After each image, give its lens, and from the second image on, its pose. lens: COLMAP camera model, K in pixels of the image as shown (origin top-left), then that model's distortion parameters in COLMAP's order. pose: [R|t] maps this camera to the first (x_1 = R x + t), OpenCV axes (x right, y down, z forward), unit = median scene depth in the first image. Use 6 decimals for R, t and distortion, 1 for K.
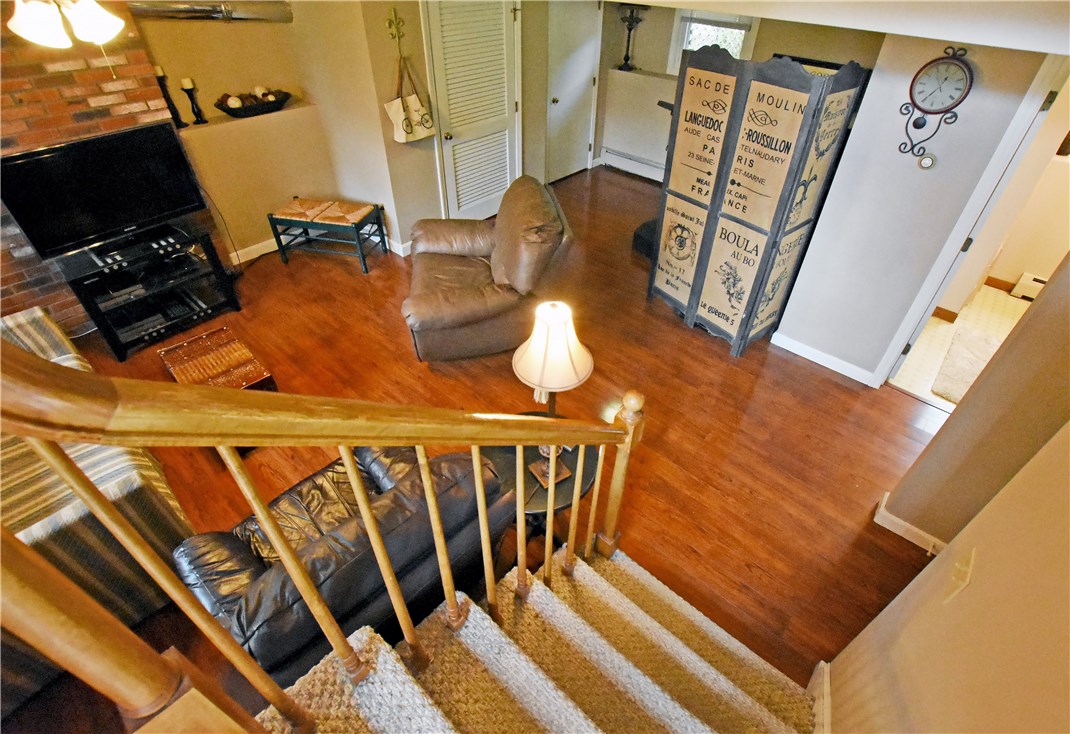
lens RADIAL K [[521.2, 0, 536.7], [0, 521.2, 388.8], [0, 0, 1]] dist [-0.033390, 0.006948]
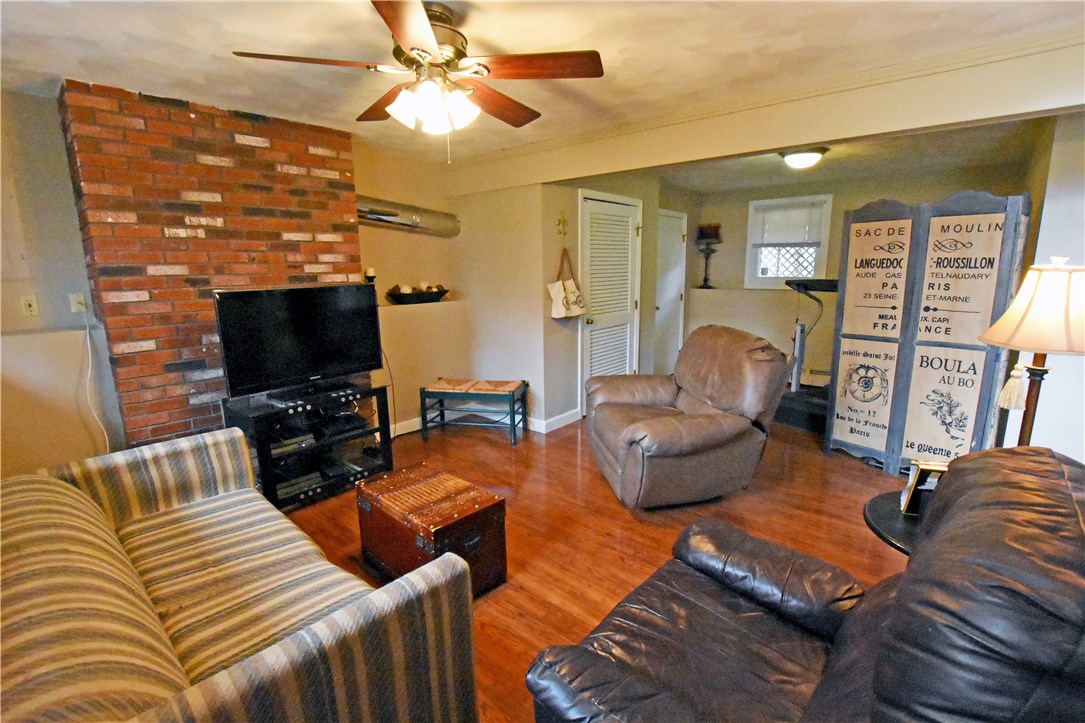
lens RADIAL K [[523.6, 0, 548.2], [0, 523.6, 364.8], [0, 0, 1]] dist [-0.029612, 0.000944]
pose [[0.999086, -0.042654, 0.002770, -0.345848], [0.038376, 0.866570, -0.497577, 0.159871], [0.018823, 0.497229, 0.867415, 0.144988]]
